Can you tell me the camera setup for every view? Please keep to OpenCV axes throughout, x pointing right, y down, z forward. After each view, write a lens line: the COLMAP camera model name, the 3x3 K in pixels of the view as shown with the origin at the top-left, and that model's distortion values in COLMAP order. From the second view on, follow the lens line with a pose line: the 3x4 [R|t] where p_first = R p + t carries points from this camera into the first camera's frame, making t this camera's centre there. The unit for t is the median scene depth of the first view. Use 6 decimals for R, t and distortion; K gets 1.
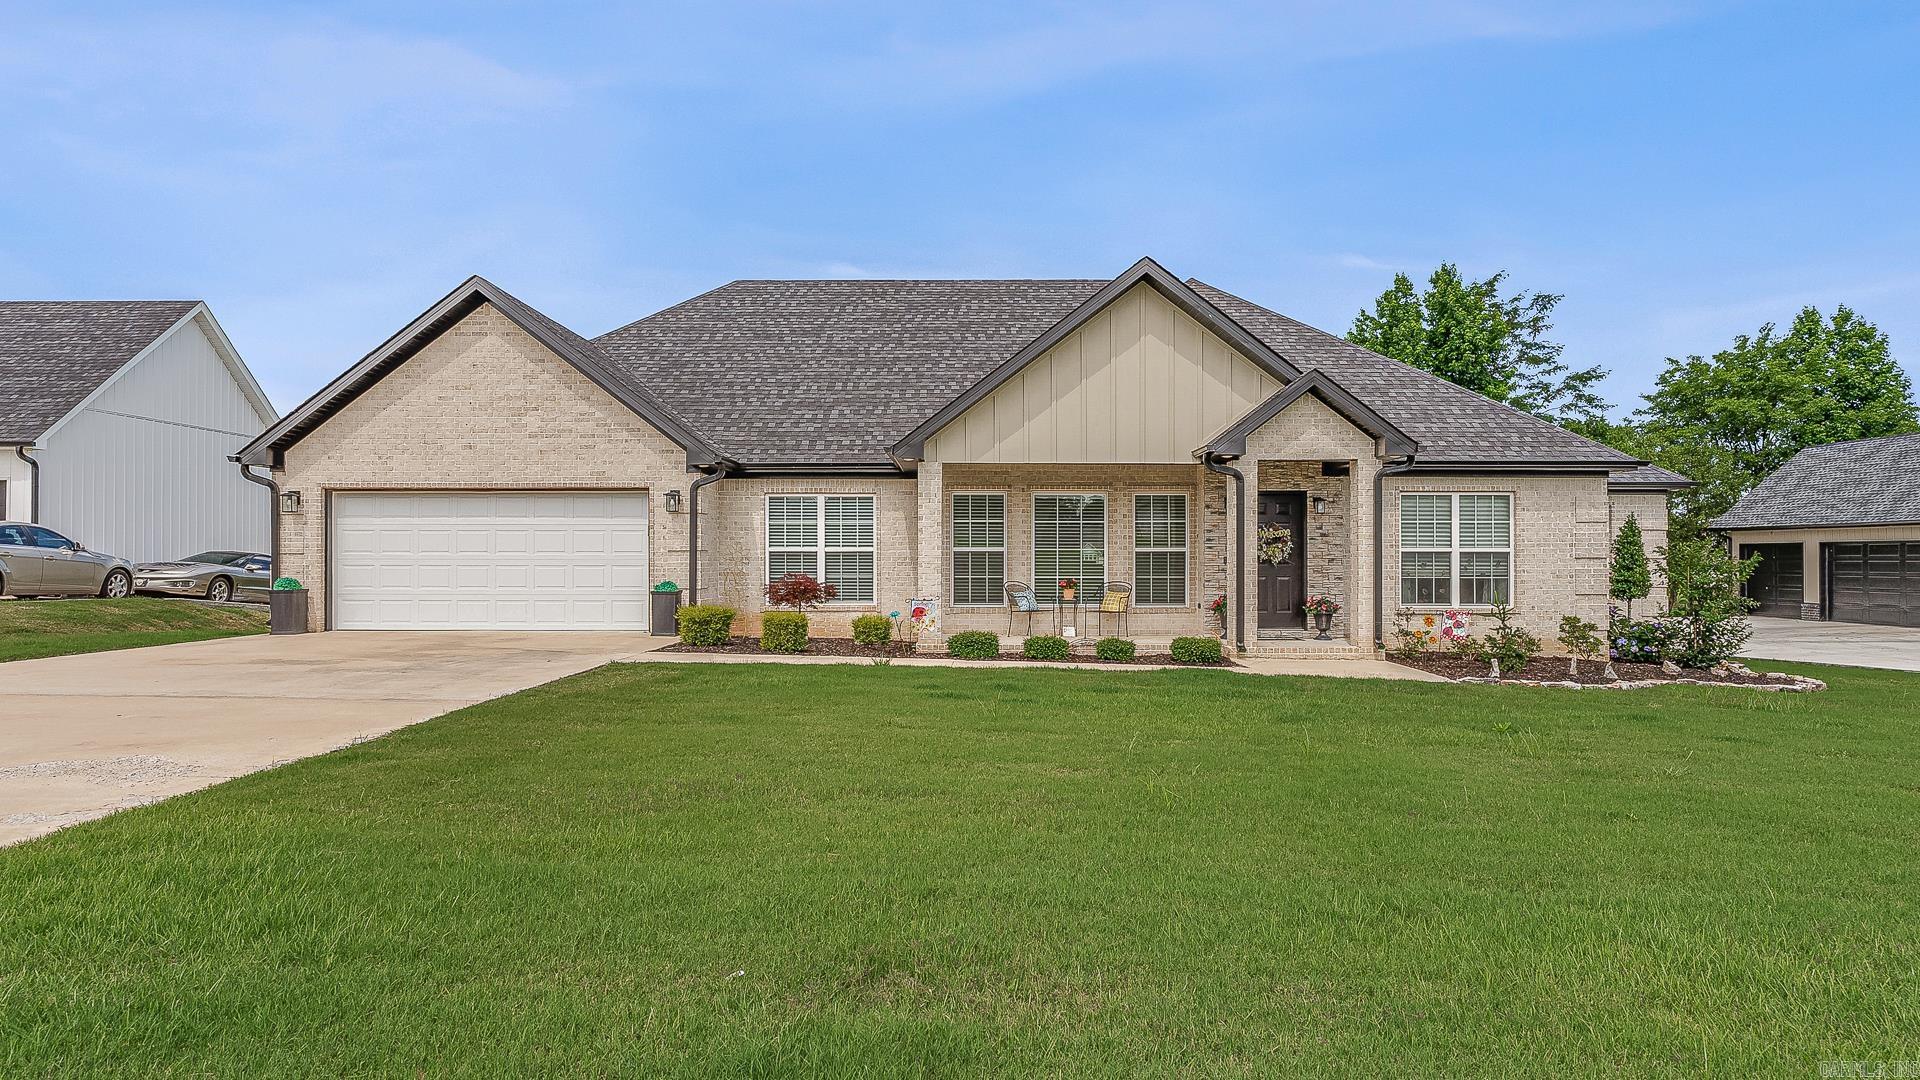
lens RADIAL K [[1030.3, 0, 1020.2], [0, 1030.3, 563.0], [0, 0, 1]] dist [0.002512, 0.000022]
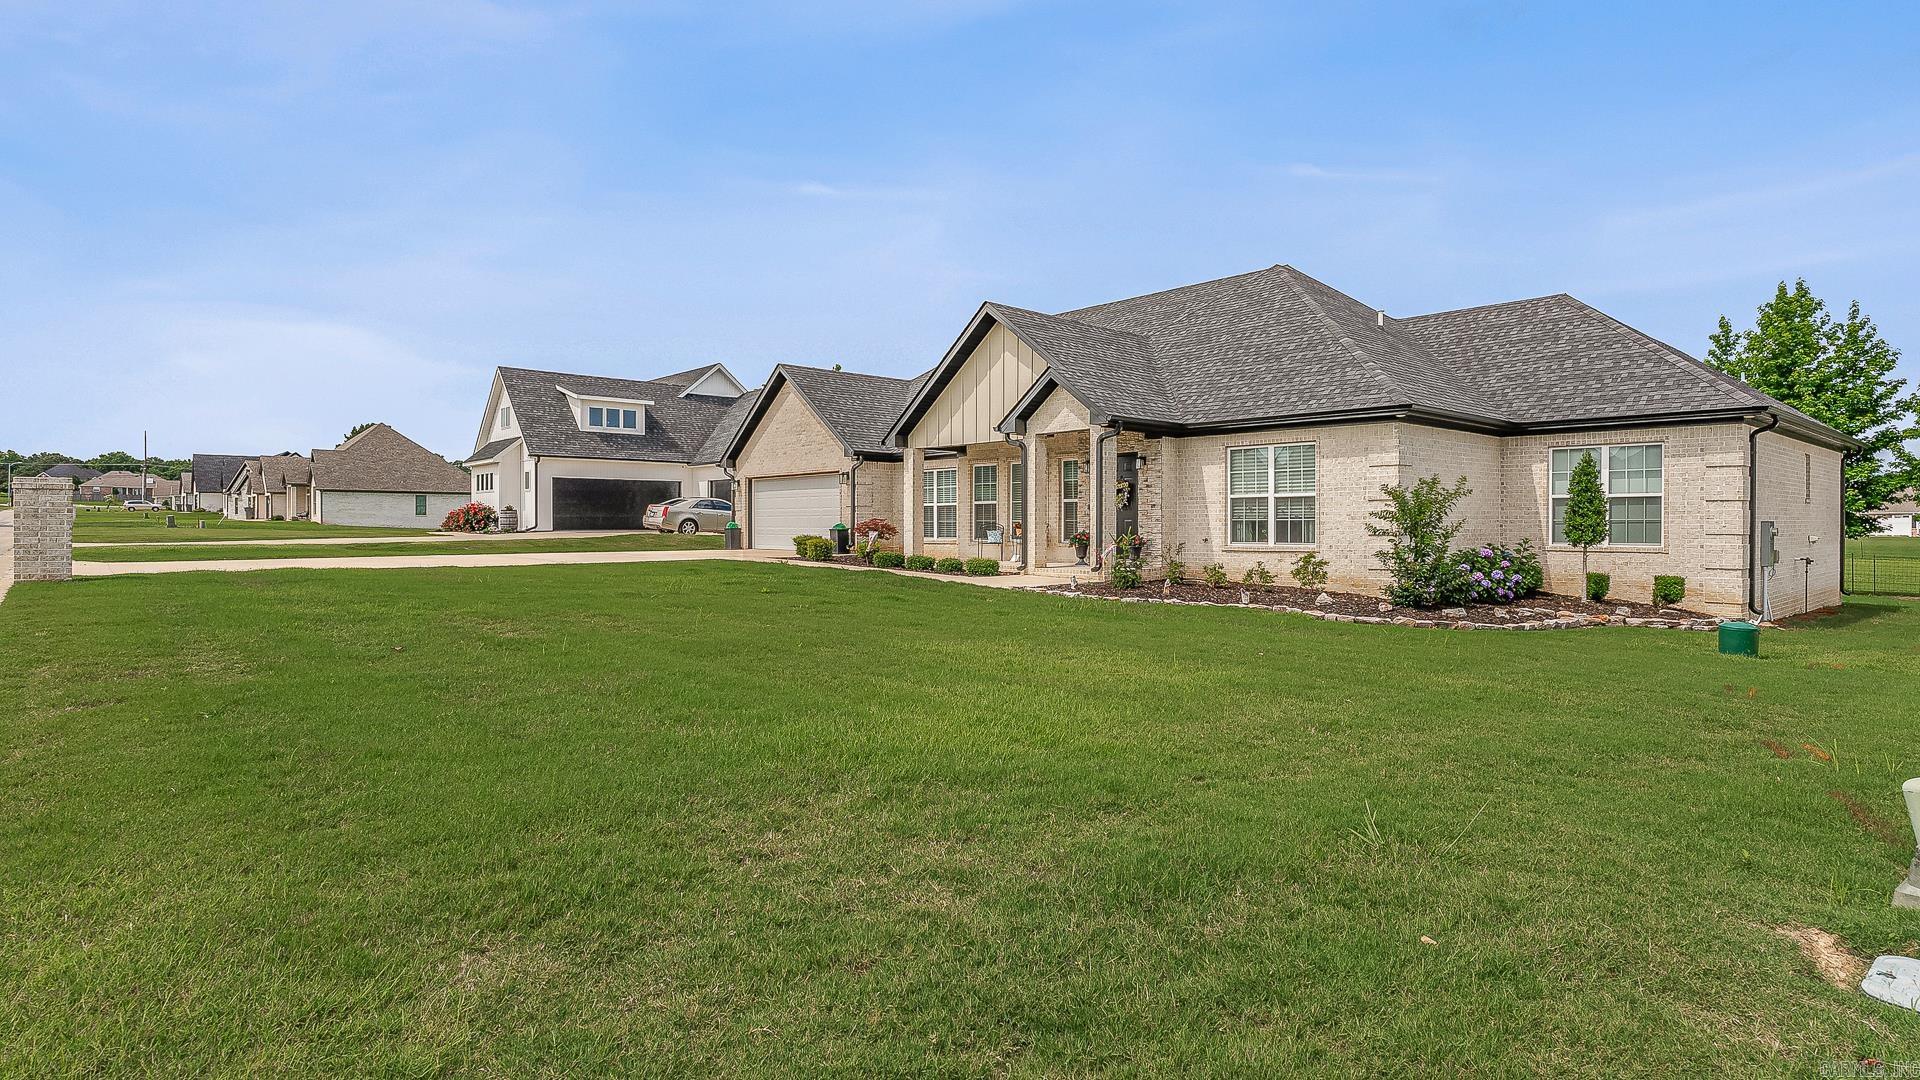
lens RADIAL K [[1032.5, 0, 960.0], [0, 1032.5, 539.8], [0, 0, 1]] dist [-0.001182, 0.000058]
pose [[0.661027, 0.008284, -0.750317, 1.050033], [-0.002739, 0.999959, 0.008627, 0.027882], [0.750357, -0.003647, 0.661022, -0.010058]]
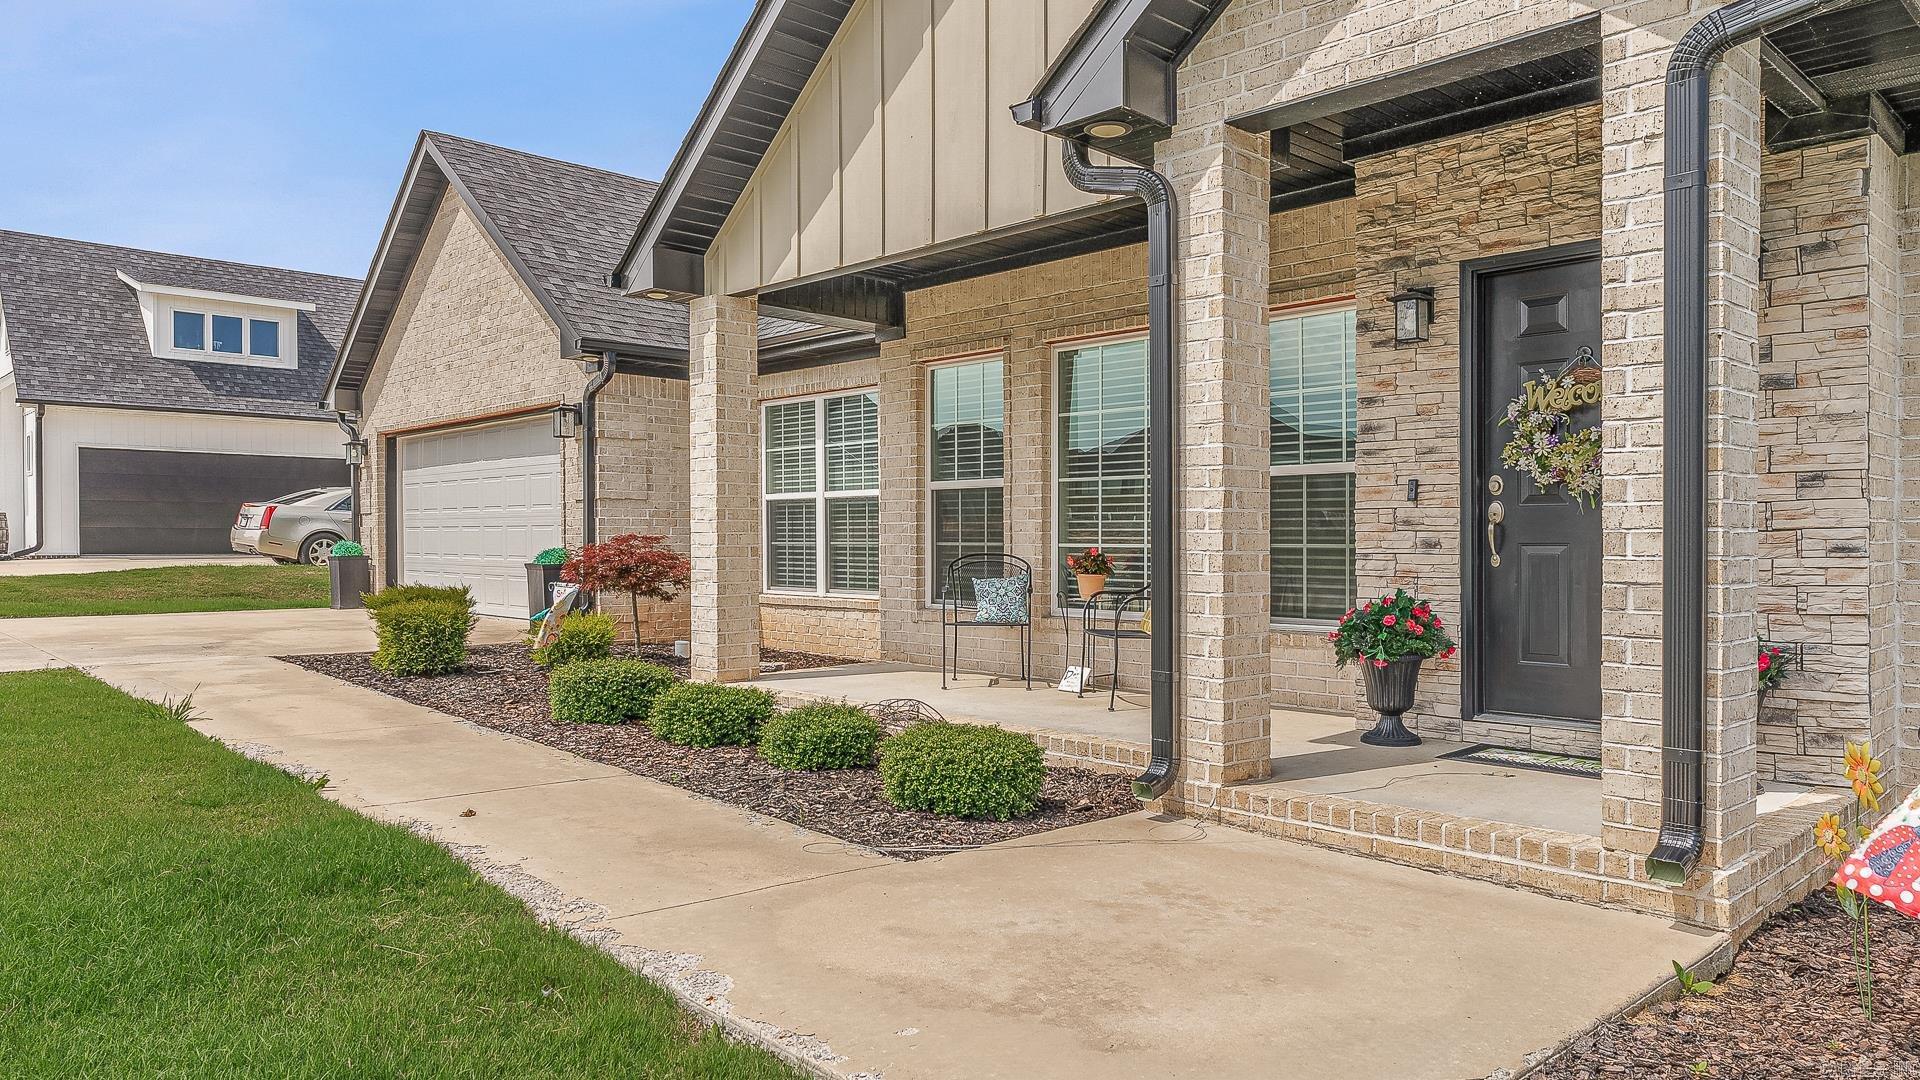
lens RADIAL K [[1294.7, 0, 956.2], [0, 1294.7, 544.2], [0, 0, 1]] dist [0.011338, 0.001877]
pose [[0.681109, 0.001765, -0.732180, 0.377744], [-0.003058, 0.999995, -0.000435, 0.013703], [0.732176, 0.002535, 0.681111, 0.604651]]
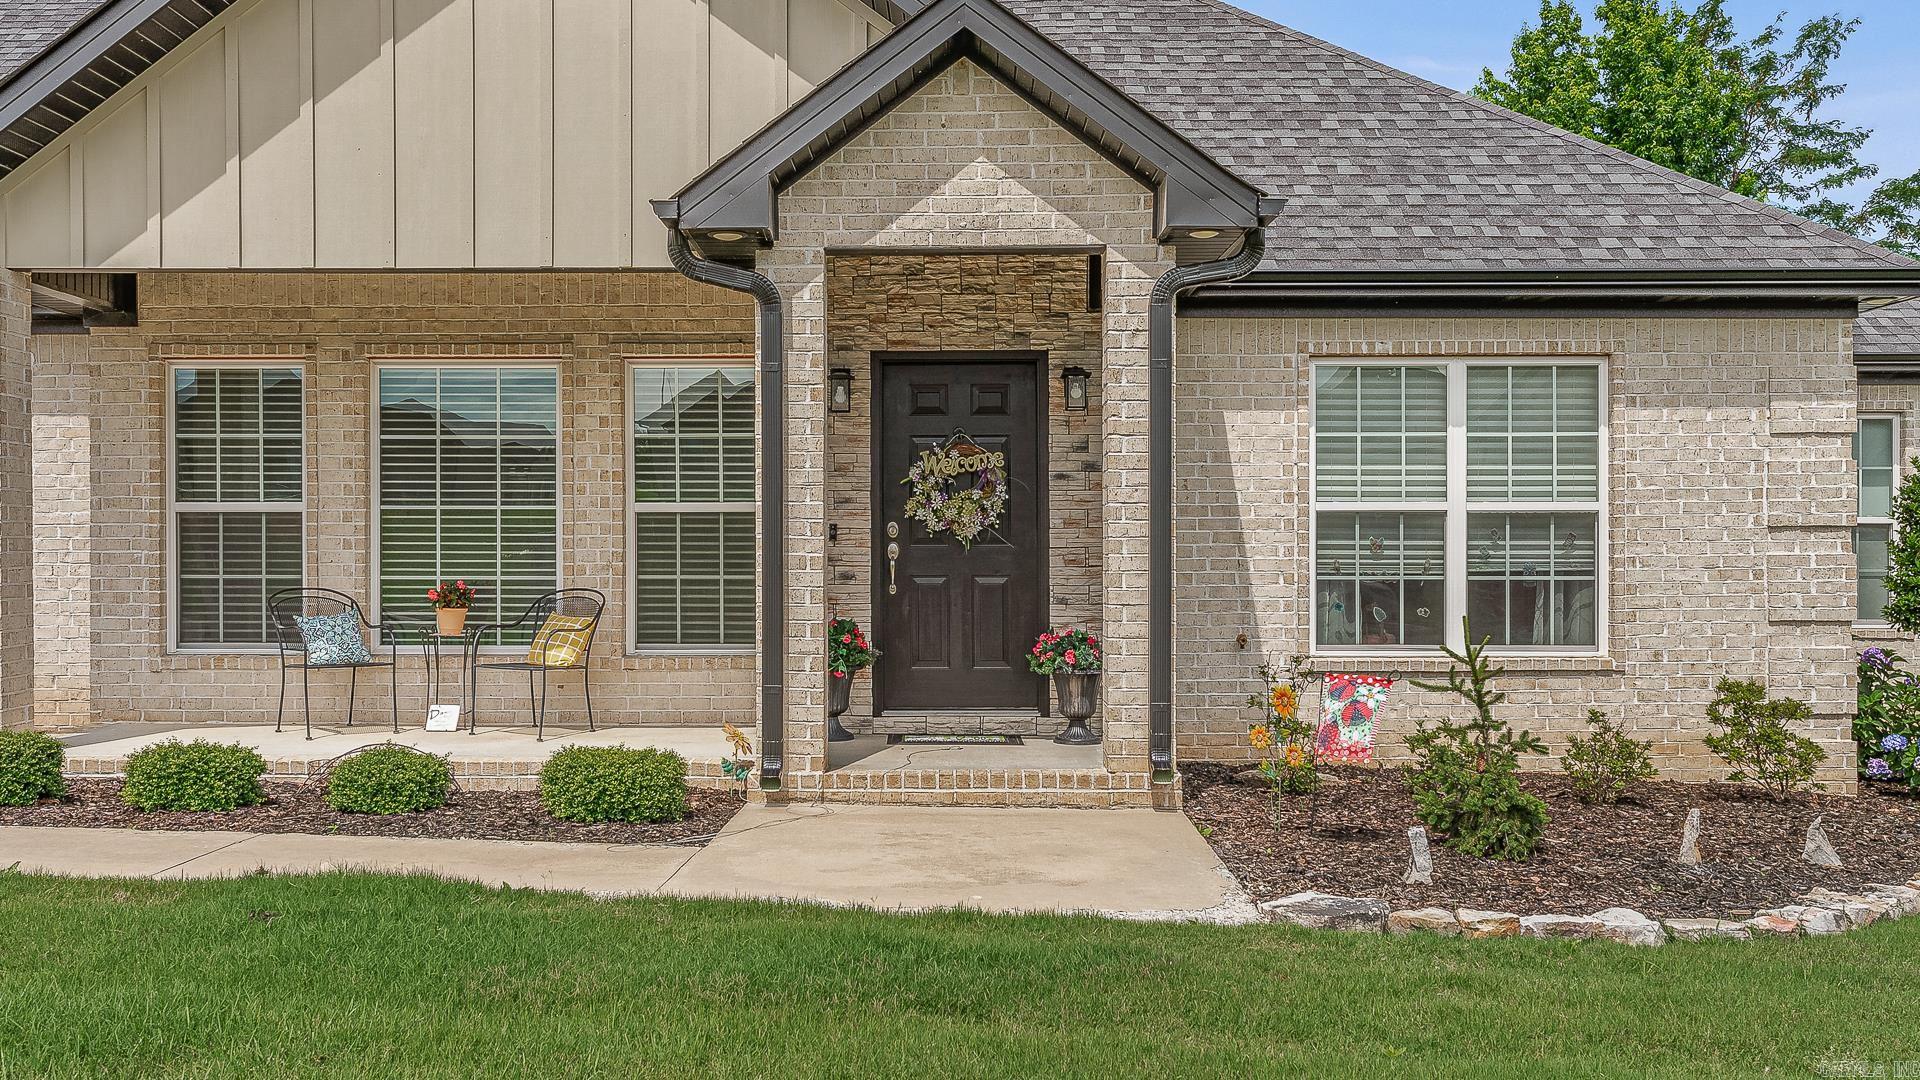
lens RADIAL K [[1731.7, 0, 949.9], [0, 1731.7, 544.0], [0, 0, 1]] dist [0.010860, -0.005779]
pose [[0.999724, -0.001641, -0.023434, 0.247113], [0.001463, 0.999970, -0.007579, 0.006217], [0.023445, 0.007543, 0.999697, 0.343651]]
